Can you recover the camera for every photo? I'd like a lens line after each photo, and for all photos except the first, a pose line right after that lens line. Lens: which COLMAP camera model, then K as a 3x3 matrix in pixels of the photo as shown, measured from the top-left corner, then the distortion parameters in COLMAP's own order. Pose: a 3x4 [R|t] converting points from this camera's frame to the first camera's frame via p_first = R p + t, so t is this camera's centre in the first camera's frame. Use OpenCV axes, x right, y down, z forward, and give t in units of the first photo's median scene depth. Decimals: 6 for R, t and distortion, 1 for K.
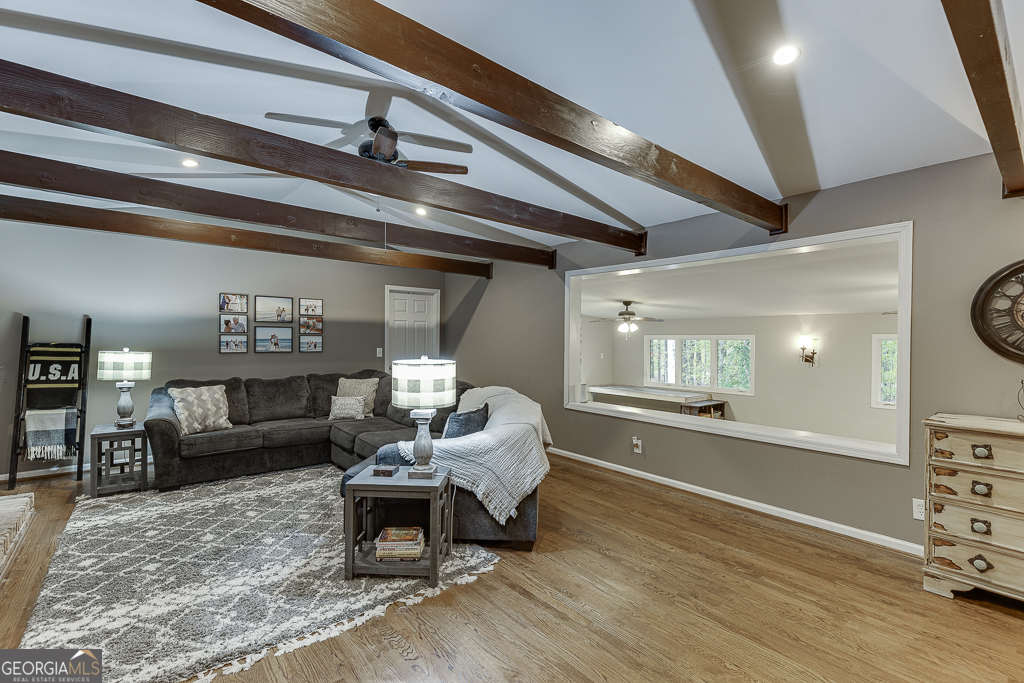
lens RADIAL K [[456.8, 0, 527.5], [0, 456.8, 339.2], [0, 0, 1]] dist [0.005628, -0.002480]
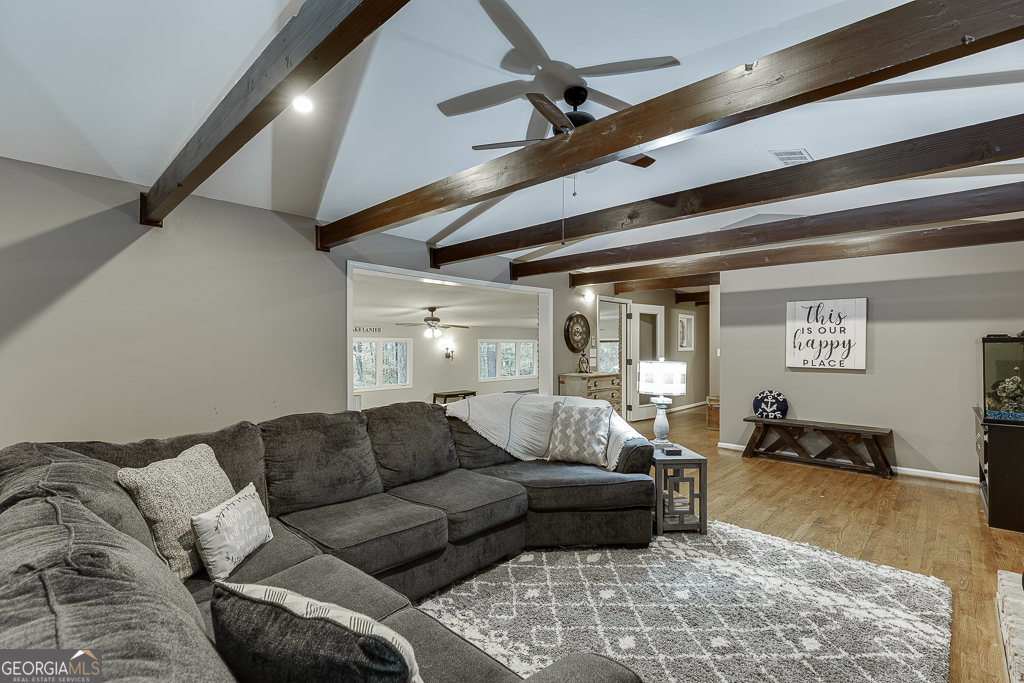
lens RADIAL K [[472.1, 0, 520.3], [0, 472.1, 342.8], [0, 0, 1]] dist [-0.002422, -0.000747]
pose [[-0.106683, -0.003416, 0.994287, -0.944665], [0.004180, 0.999984, 0.003884, -0.005315], [-0.994284, 0.004571, -0.106667, 0.952431]]
